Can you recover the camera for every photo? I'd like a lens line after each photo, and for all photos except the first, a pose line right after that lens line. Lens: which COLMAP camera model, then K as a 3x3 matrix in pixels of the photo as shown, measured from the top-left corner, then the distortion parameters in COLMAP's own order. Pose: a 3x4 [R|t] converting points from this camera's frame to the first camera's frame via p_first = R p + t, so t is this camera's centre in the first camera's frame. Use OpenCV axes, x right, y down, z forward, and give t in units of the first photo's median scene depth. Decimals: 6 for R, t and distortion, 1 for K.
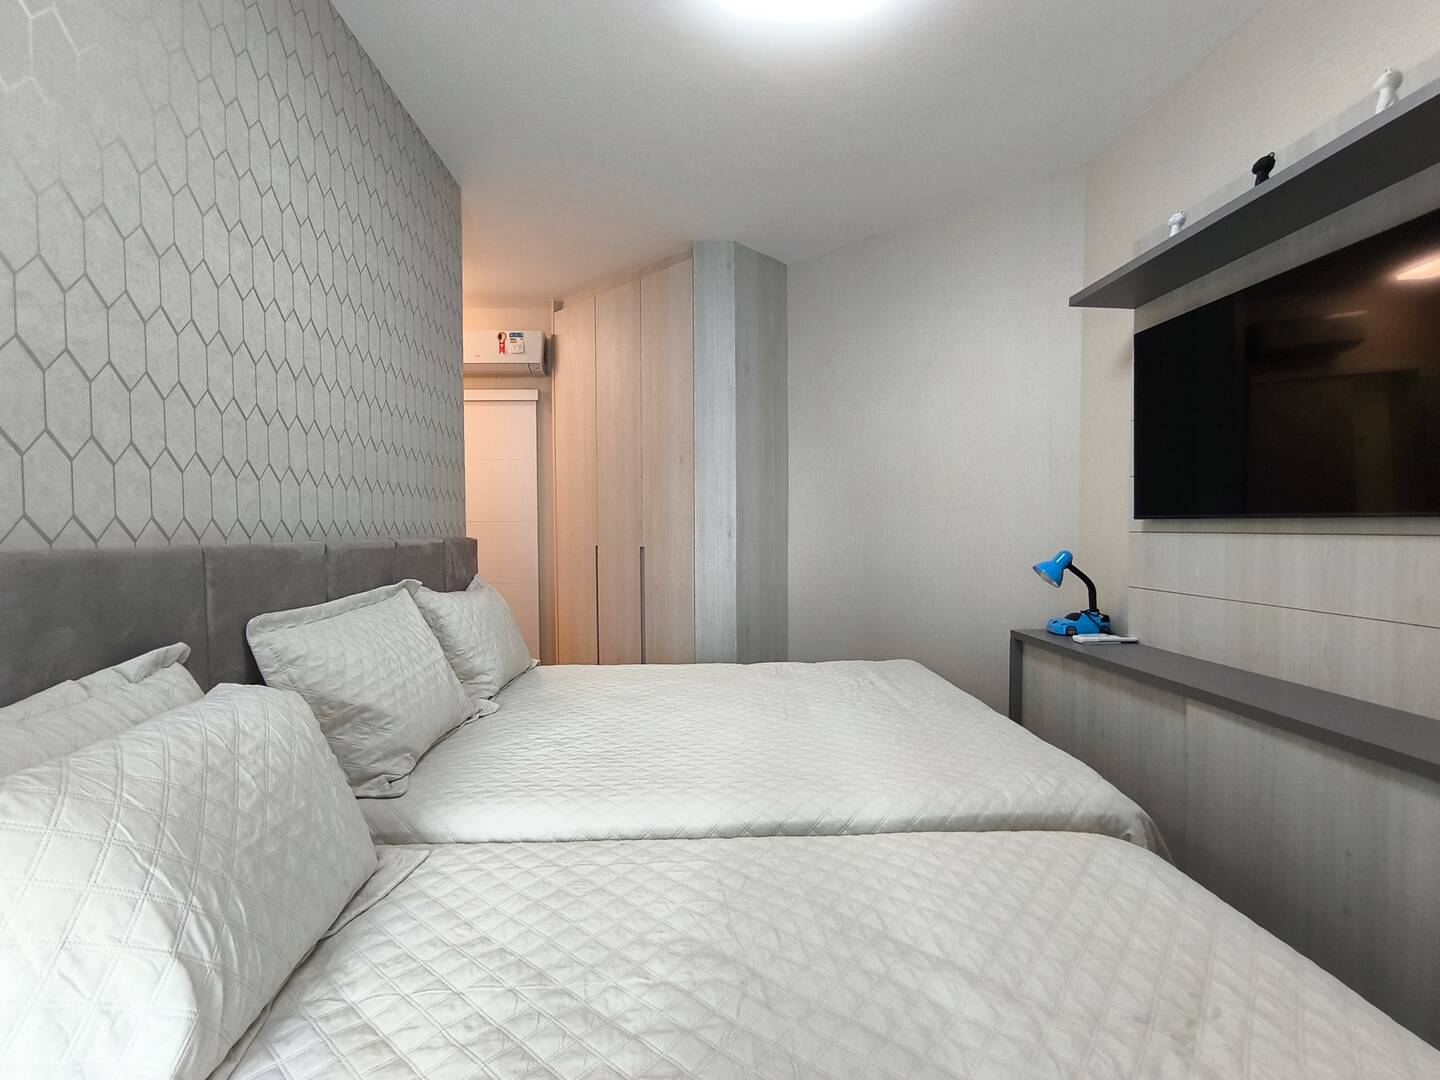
lens RADIAL K [[646.2, 0, 720.0], [0, 646.2, 540.0], [0, 0, 1]] dist [-0.008392, 0.000642]
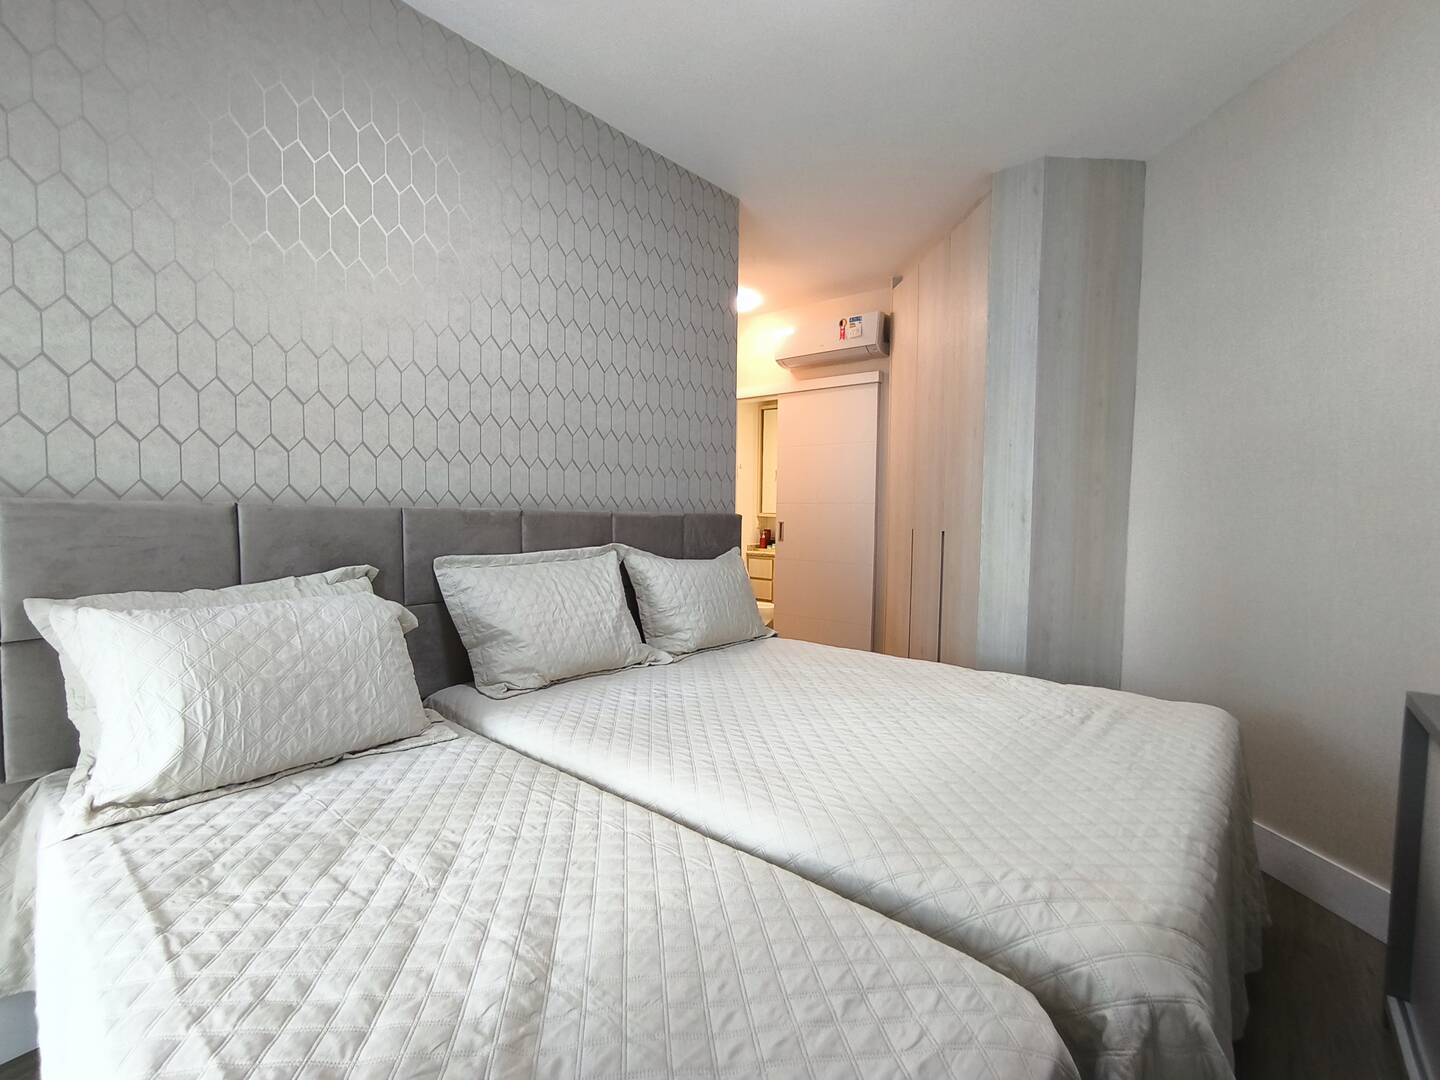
lens RADIAL K [[657.1, 0, 721.0], [0, 657.1, 535.1], [0, 0, 1]] dist [-0.012432, 0.000916]
pose [[0.736964, 0.039518, -0.674775, 0.655029], [-0.032923, 0.999203, 0.022561, 0.012901], [0.675129, 0.005589, 0.737678, 0.276624]]
